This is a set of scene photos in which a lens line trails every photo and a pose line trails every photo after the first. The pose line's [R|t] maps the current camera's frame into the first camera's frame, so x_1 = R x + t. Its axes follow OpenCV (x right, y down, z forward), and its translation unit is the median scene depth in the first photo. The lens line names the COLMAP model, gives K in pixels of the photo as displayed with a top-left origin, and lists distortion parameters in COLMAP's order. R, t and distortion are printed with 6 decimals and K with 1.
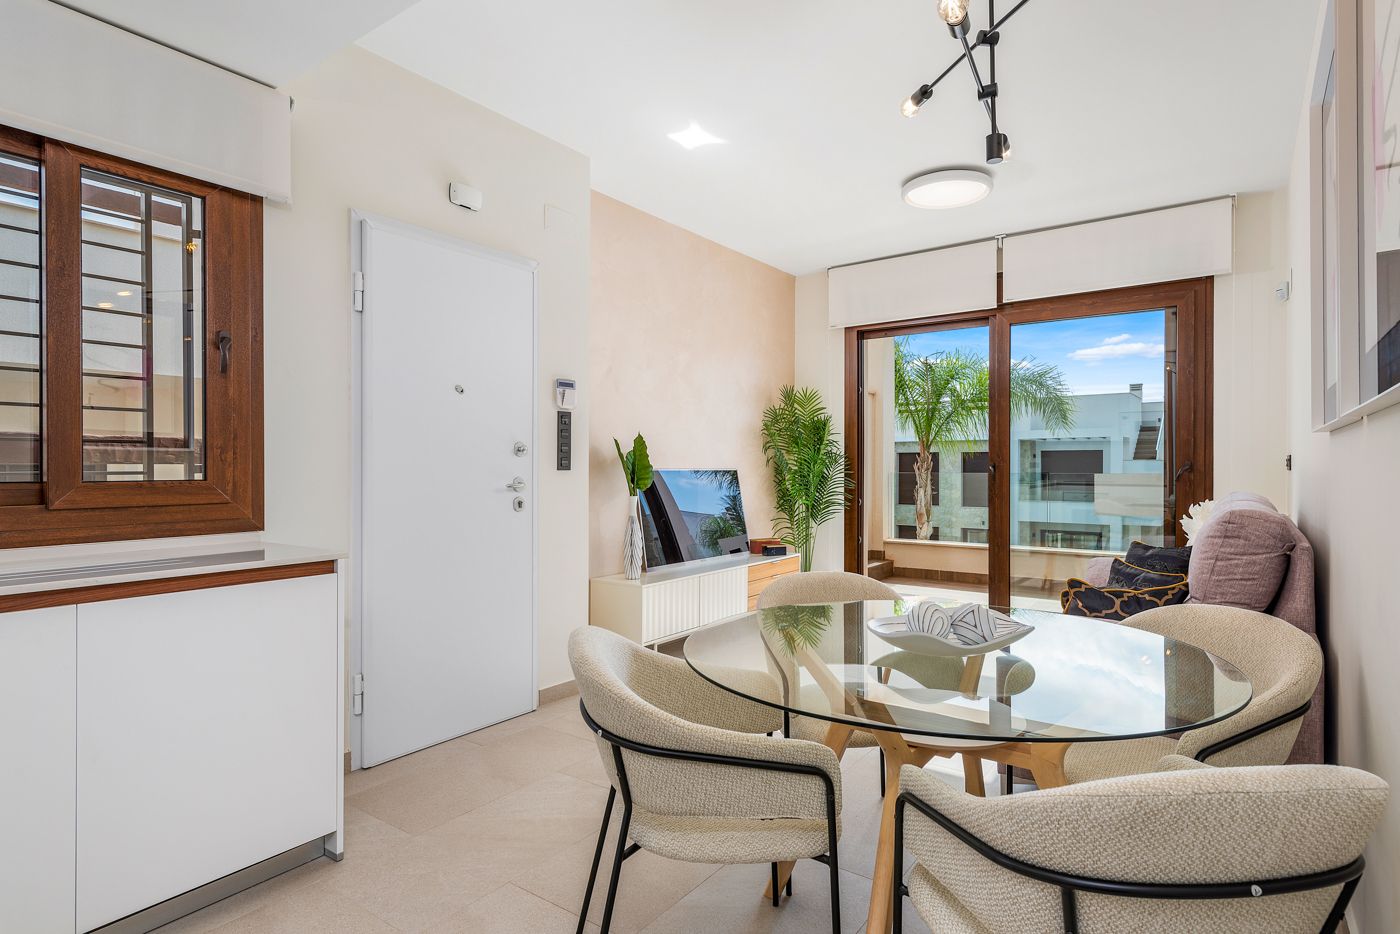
lens RADIAL K [[735.2, 0, 705.8], [0, 735.2, 467.5], [0, 0, 1]] dist [-0.000003, -0.000231]
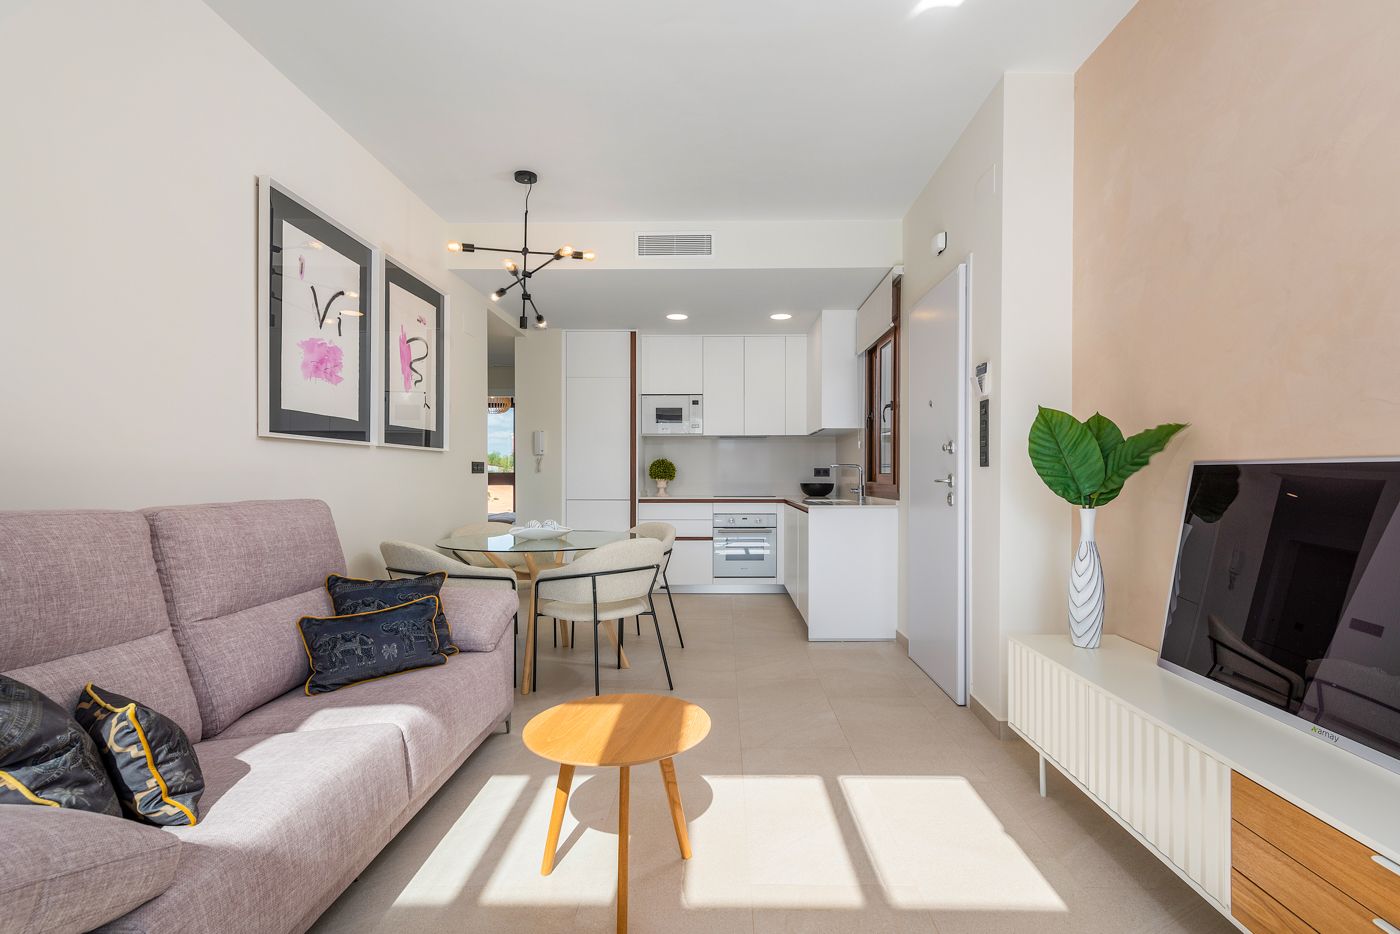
lens RADIAL K [[656.8, 0, 711.5], [0, 656.8, 476.0], [0, 0, 1]] dist [0.012813, 0.000252]
pose [[-0.820529, 0.003457, -0.571595, 0.417996], [0.002267, 0.999994, 0.002793, 0.009689], [0.571601, 0.000995, -0.820531, 1.155820]]
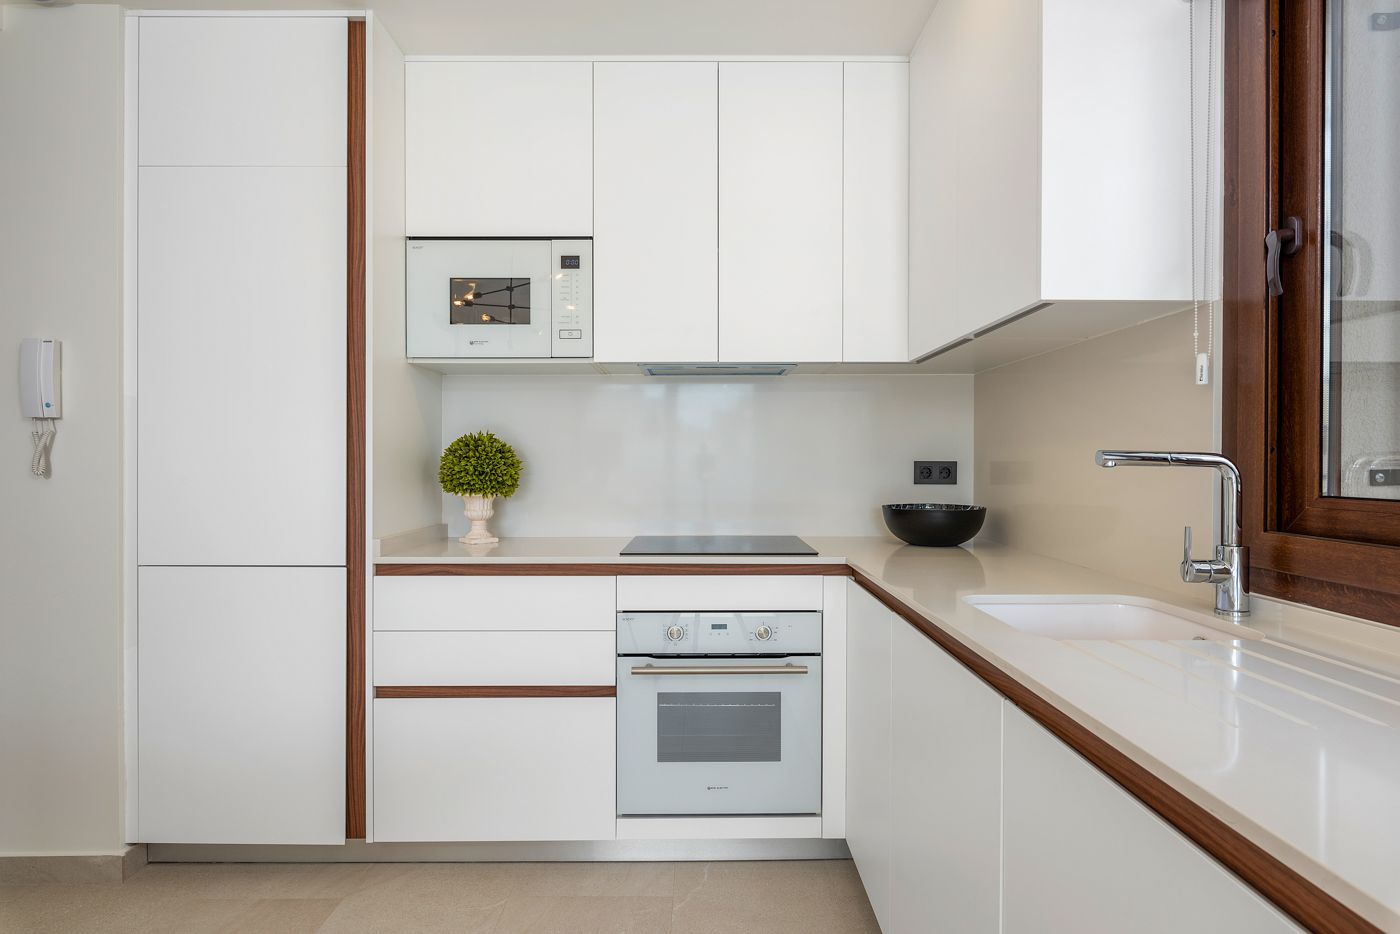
lens RADIAL K [[743.5, 0, 703.3], [0, 743.5, 463.7], [0, 0, 1]] dist [-0.003436, -0.000664]
pose [[-0.809415, 0.005042, -0.587216, -0.105864], [0.000880, 0.999972, 0.007374, -0.005137], [0.587237, 0.005452, -0.809397, 0.486724]]
